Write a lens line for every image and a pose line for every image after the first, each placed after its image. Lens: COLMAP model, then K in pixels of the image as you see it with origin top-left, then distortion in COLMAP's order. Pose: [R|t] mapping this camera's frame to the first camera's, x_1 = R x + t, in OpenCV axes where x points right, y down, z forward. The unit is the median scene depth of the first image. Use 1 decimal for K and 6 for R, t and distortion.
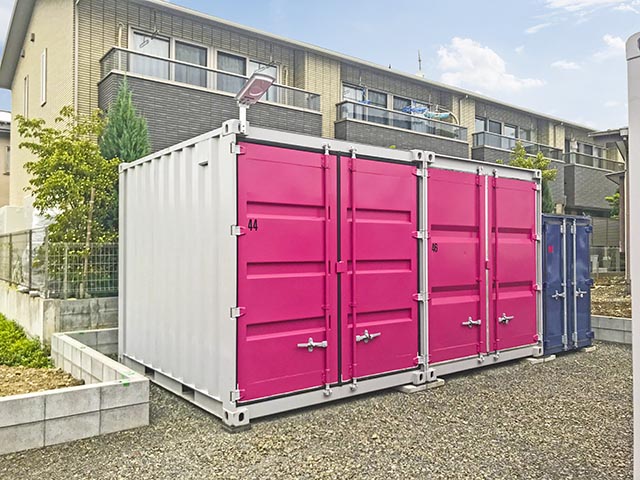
lens RADIAL K [[527.7, 0, 320.0], [0, 527.7, 240.0], [0, 0, 1]] dist [0.104606, -0.173371]
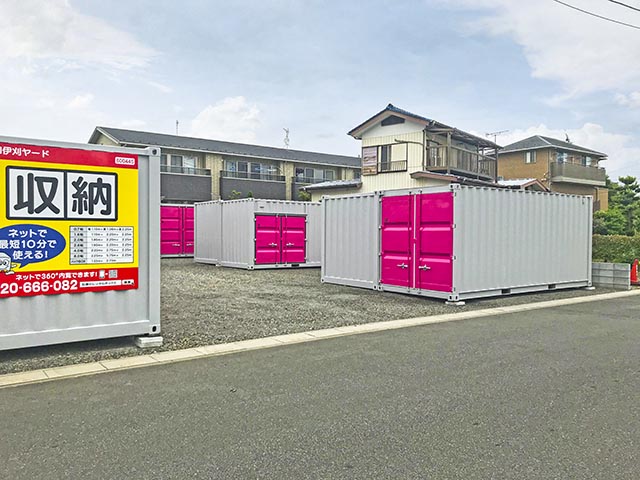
lens RADIAL K [[527.7, 0, 320.0], [0, 527.7, 240.0], [0, 0, 1]] dist [0.104606, -0.173371]
pose [[-0.012480, 0.020596, -0.999710, 2.224185], [0.013148, 0.999705, 0.020432, -0.002641], [0.999836, -0.012890, -0.012747, 0.694295]]
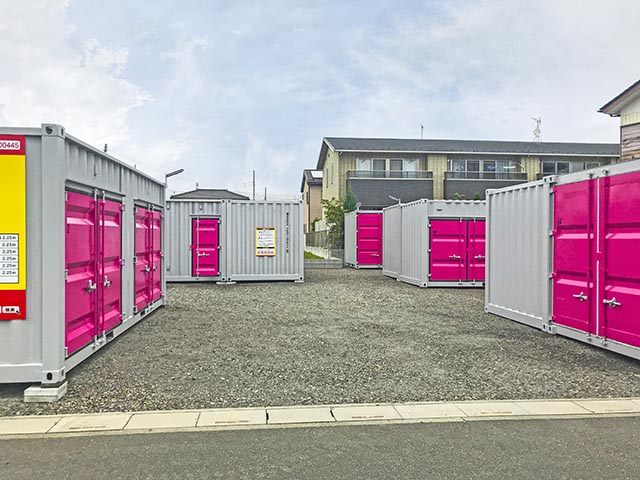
lens RADIAL K [[527.7, 0, 320.0], [0, 527.7, 240.0], [0, 0, 1]] dist [0.104606, -0.173371]
pose [[-0.515062, 0.004227, -0.857142, 1.601479], [0.013878, 0.999898, -0.003408, 0.005225], [0.857041, -0.013650, -0.515068, 1.091730]]
